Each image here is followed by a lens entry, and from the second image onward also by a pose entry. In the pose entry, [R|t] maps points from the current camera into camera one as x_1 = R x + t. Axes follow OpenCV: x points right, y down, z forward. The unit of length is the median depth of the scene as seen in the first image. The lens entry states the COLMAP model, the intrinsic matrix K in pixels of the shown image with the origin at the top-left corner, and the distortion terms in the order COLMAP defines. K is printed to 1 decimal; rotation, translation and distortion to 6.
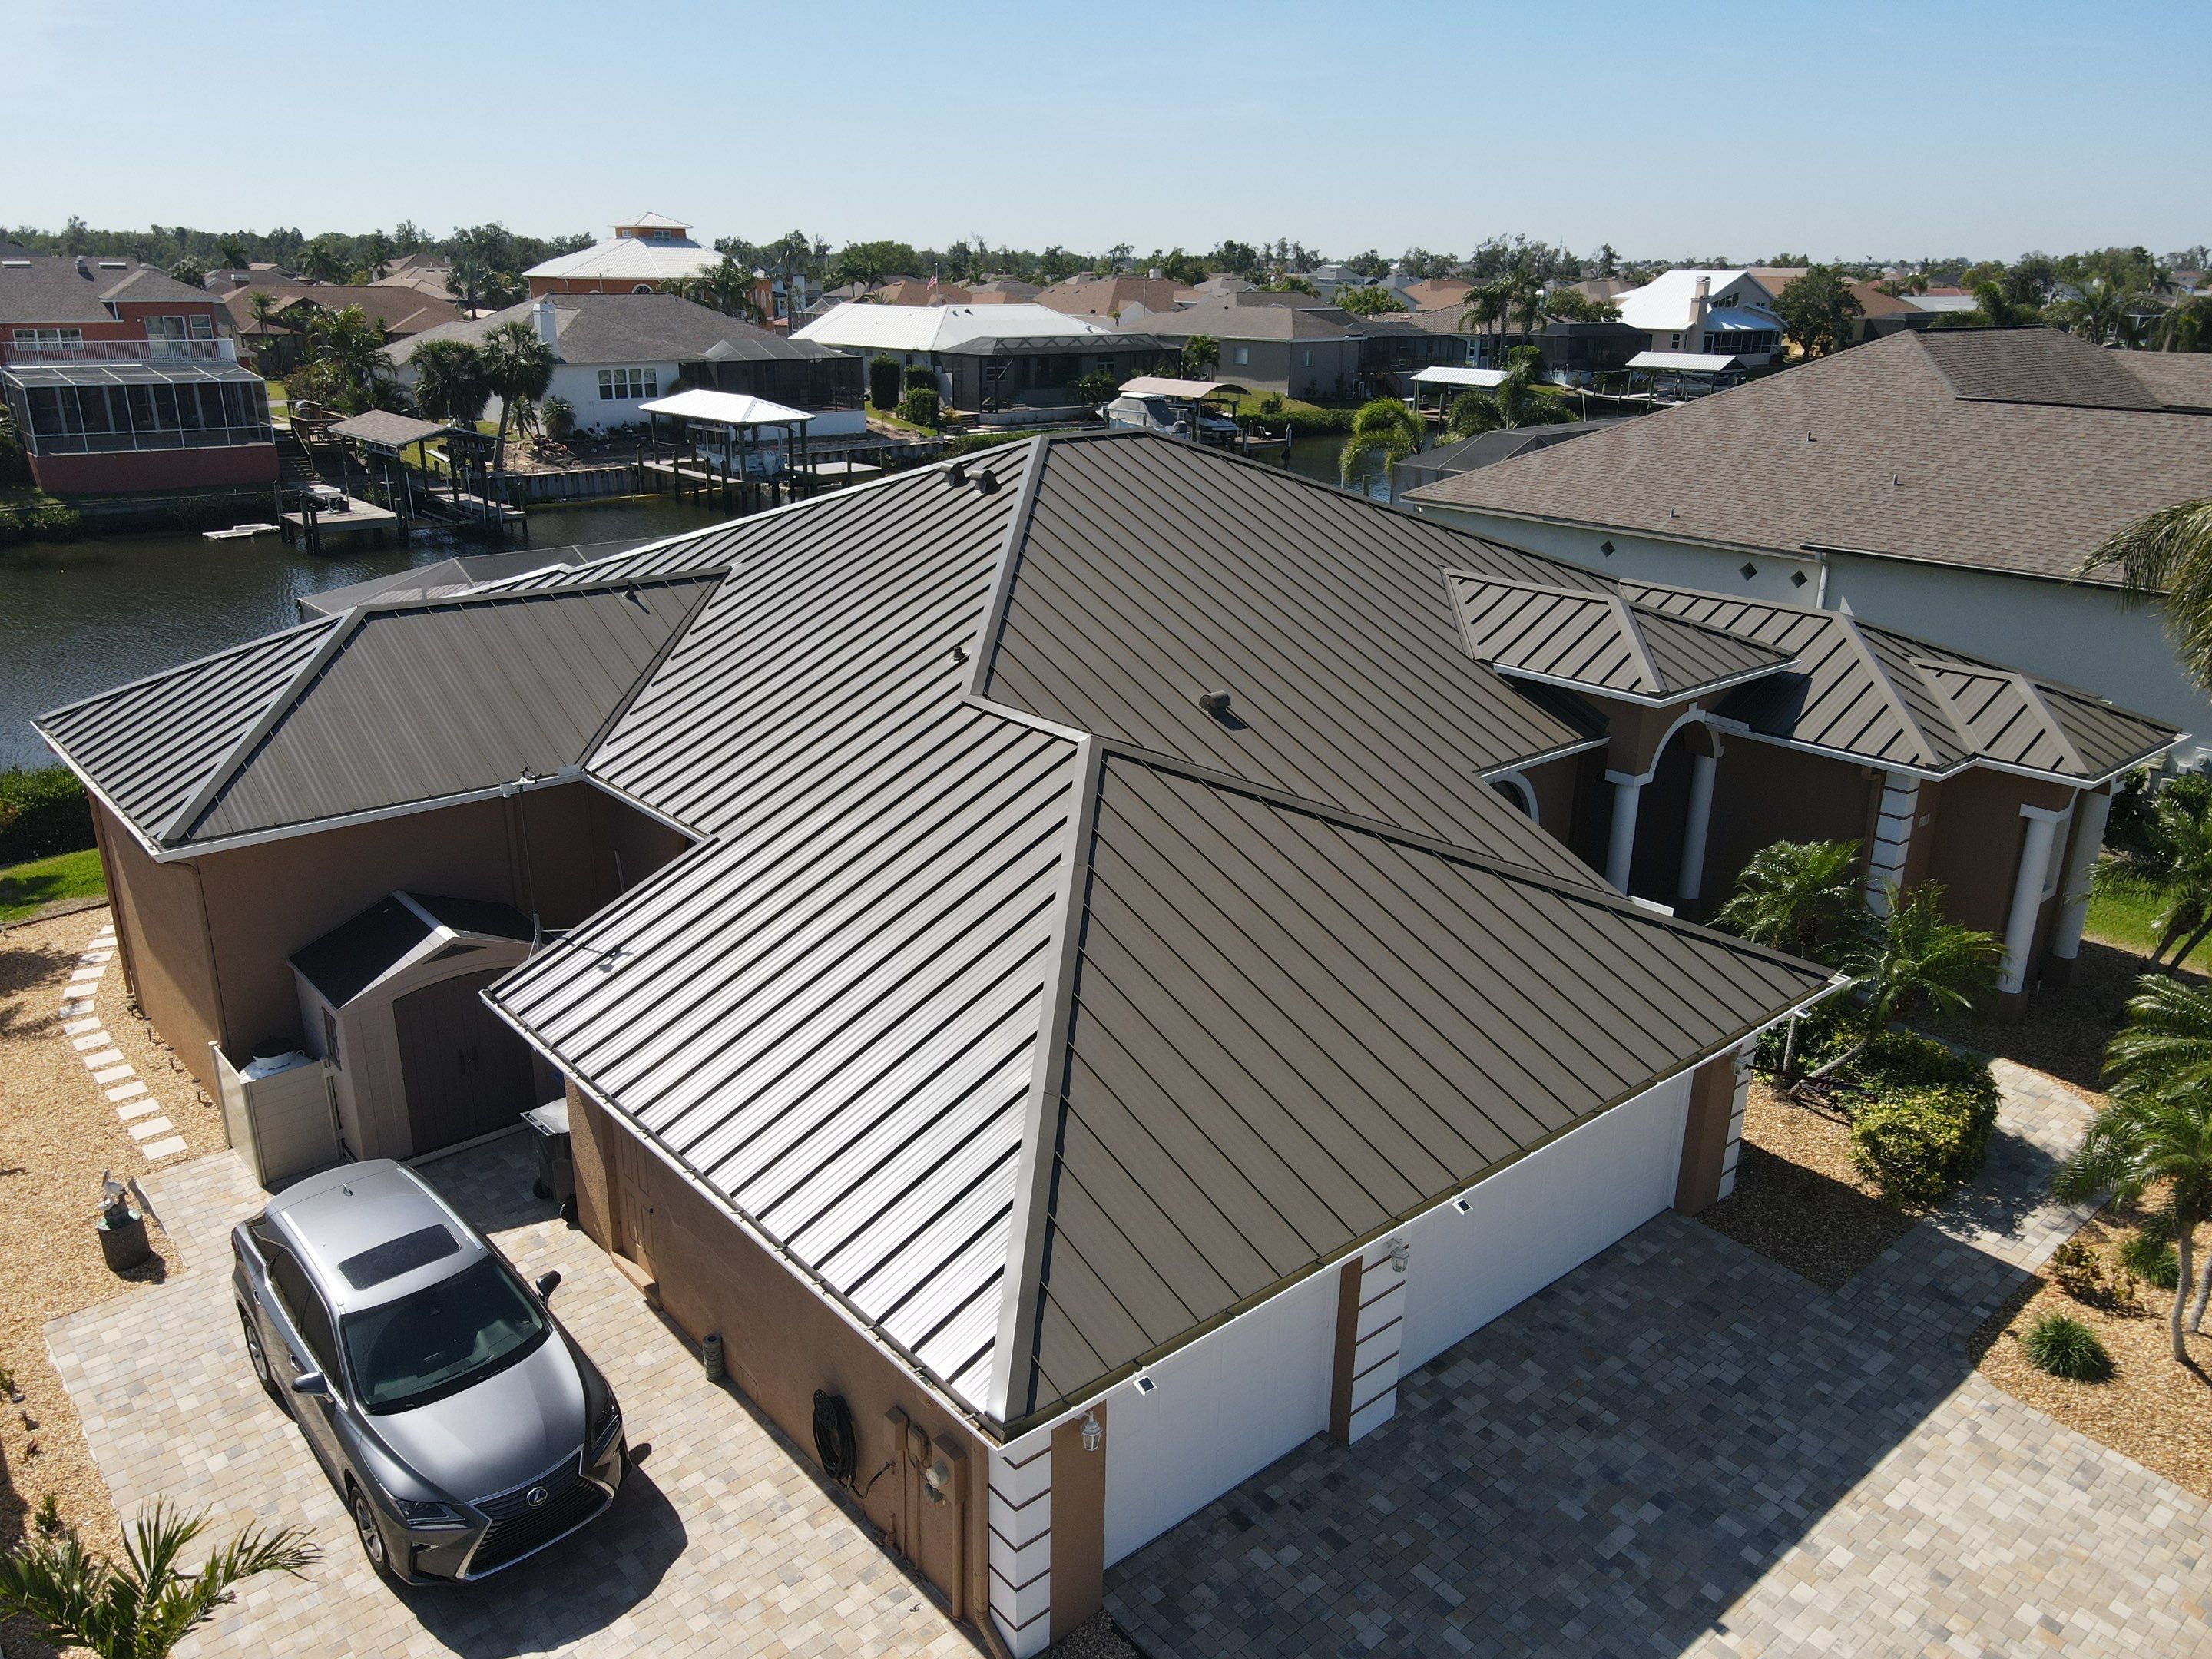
lens RADIAL K [[1601.0, 0, 1106.0], [0, 1601.0, 829.5], [0, 0, 1]] dist [-0.001904, 0.041539]
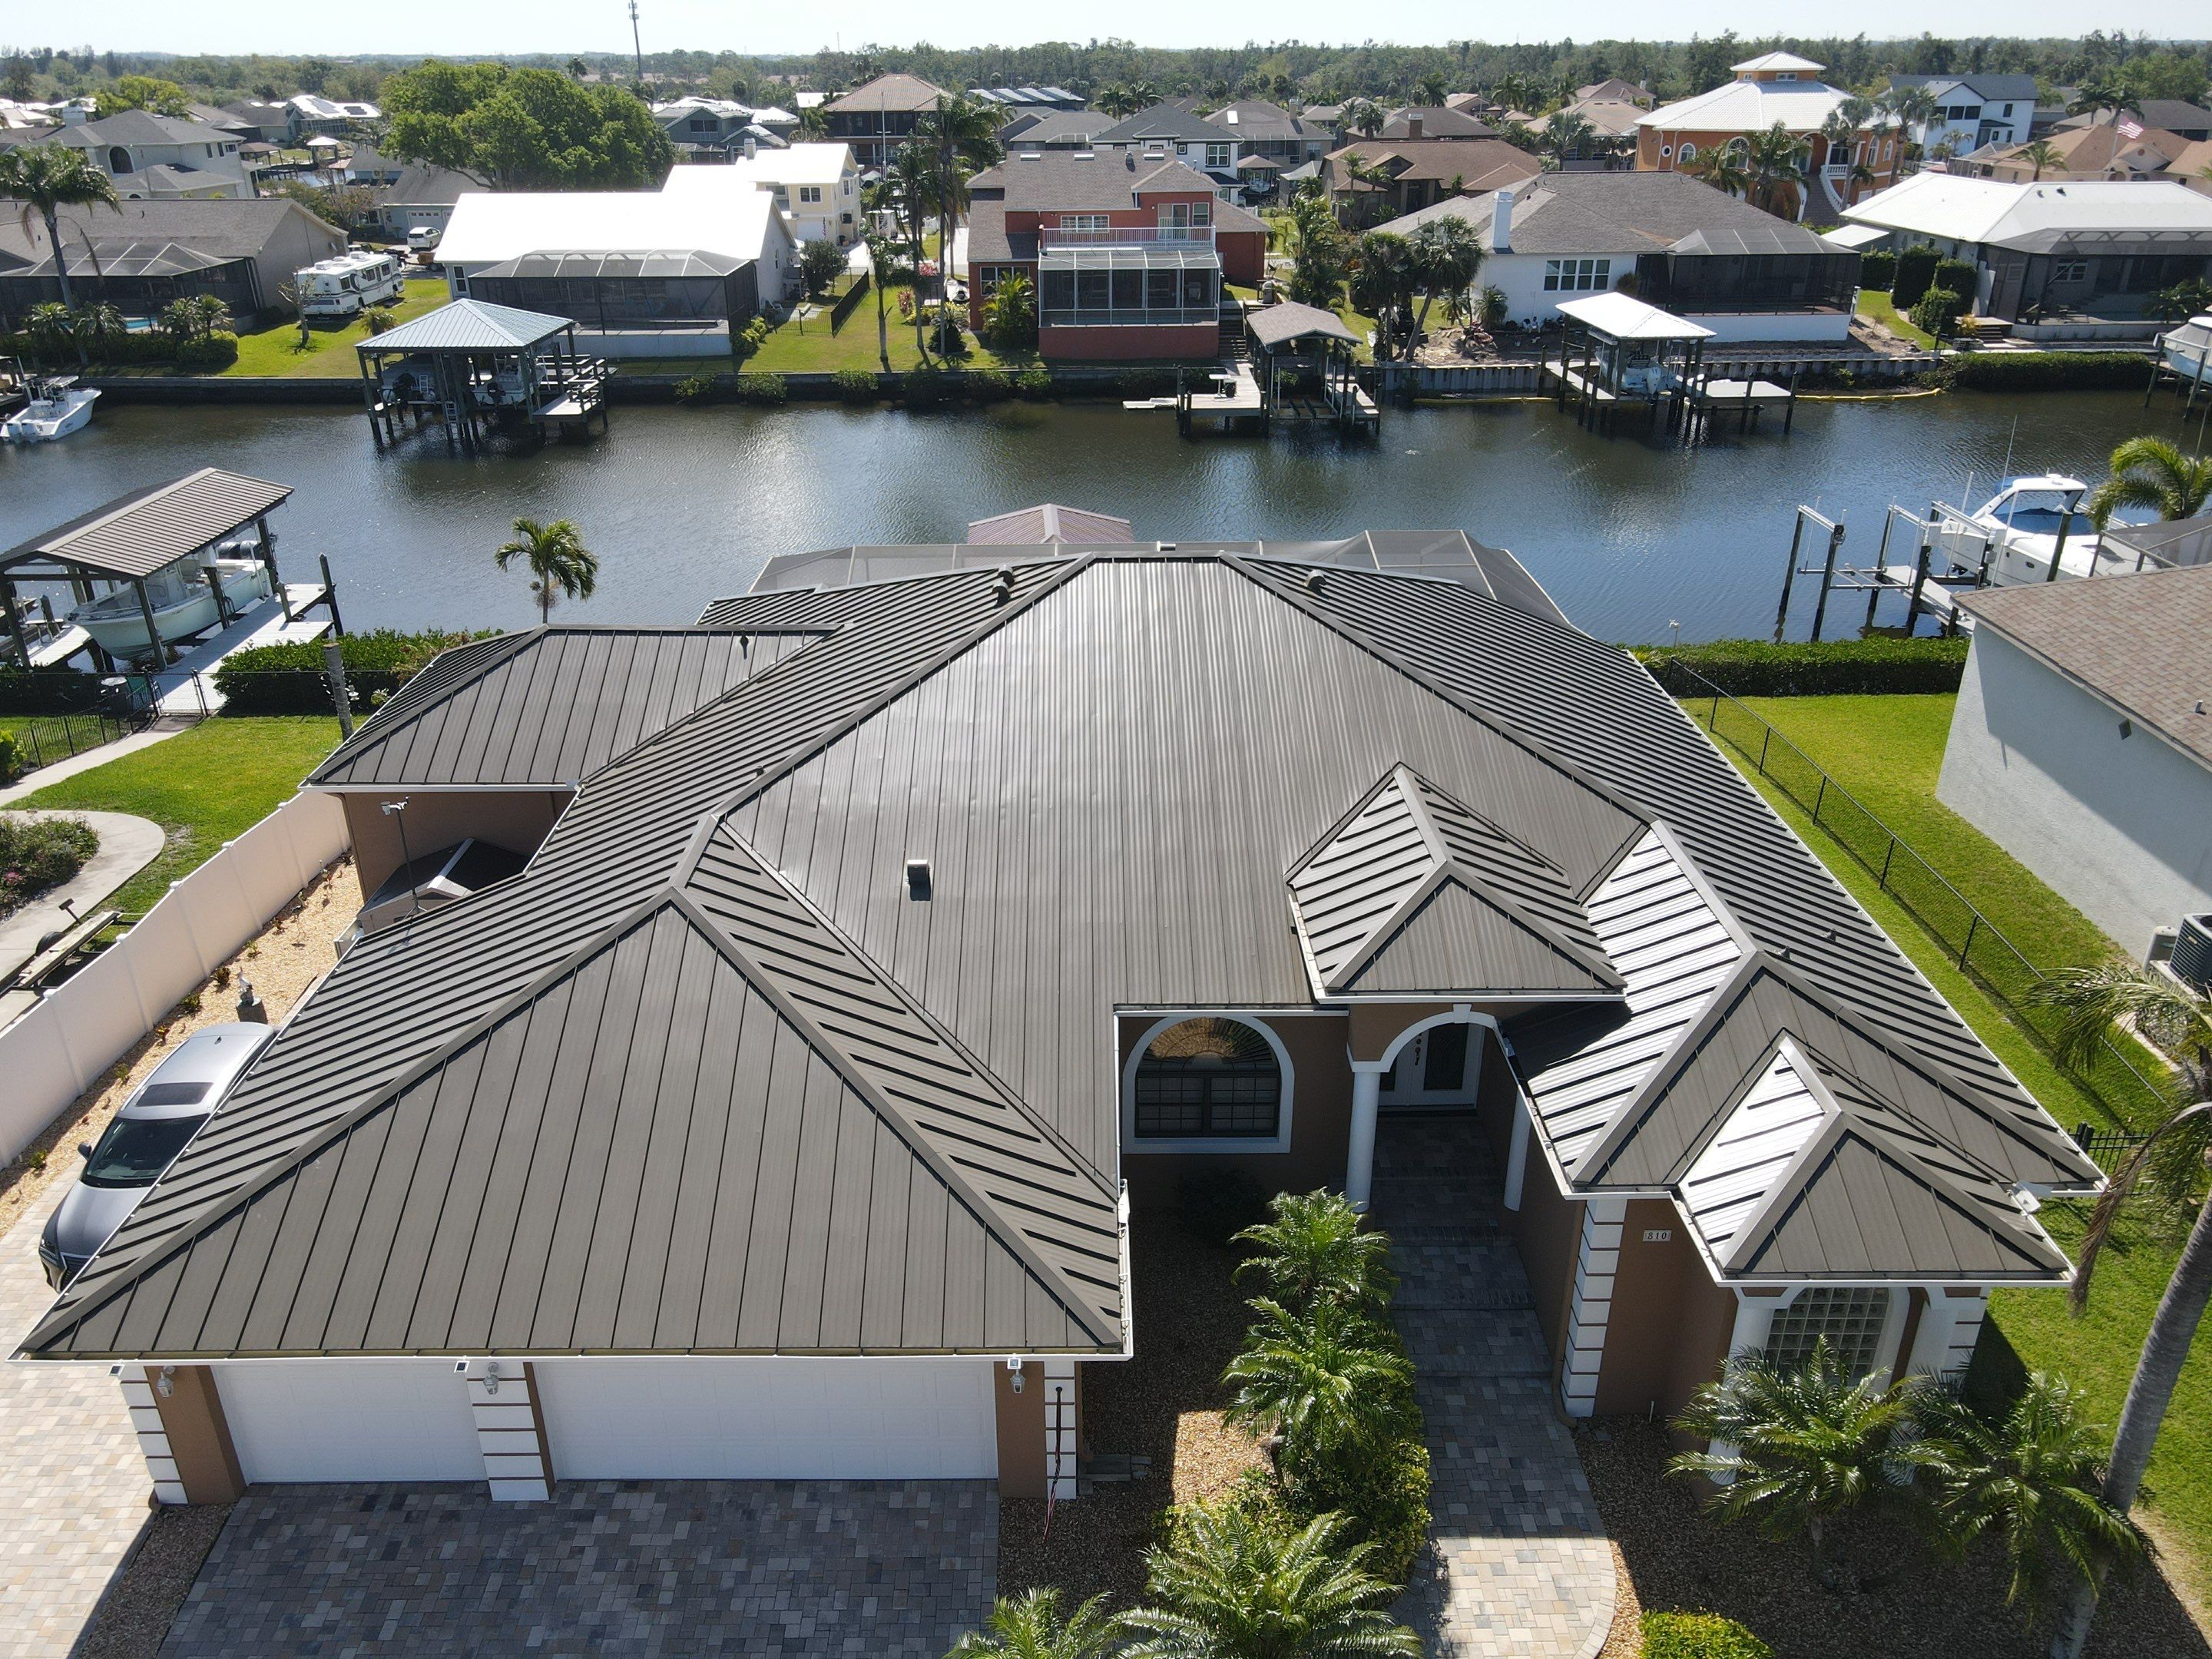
lens RADIAL K [[1612.1, 0, 1068.0], [0, 1612.1, 827.9], [0, 0, 1]] dist [0.022949, -0.019909]
pose [[0.755782, 0.265011, -0.598802, 0.153225], [-0.204192, 0.964230, 0.169016, -0.060217], [0.622173, -0.005469, 0.782860, 0.037545]]
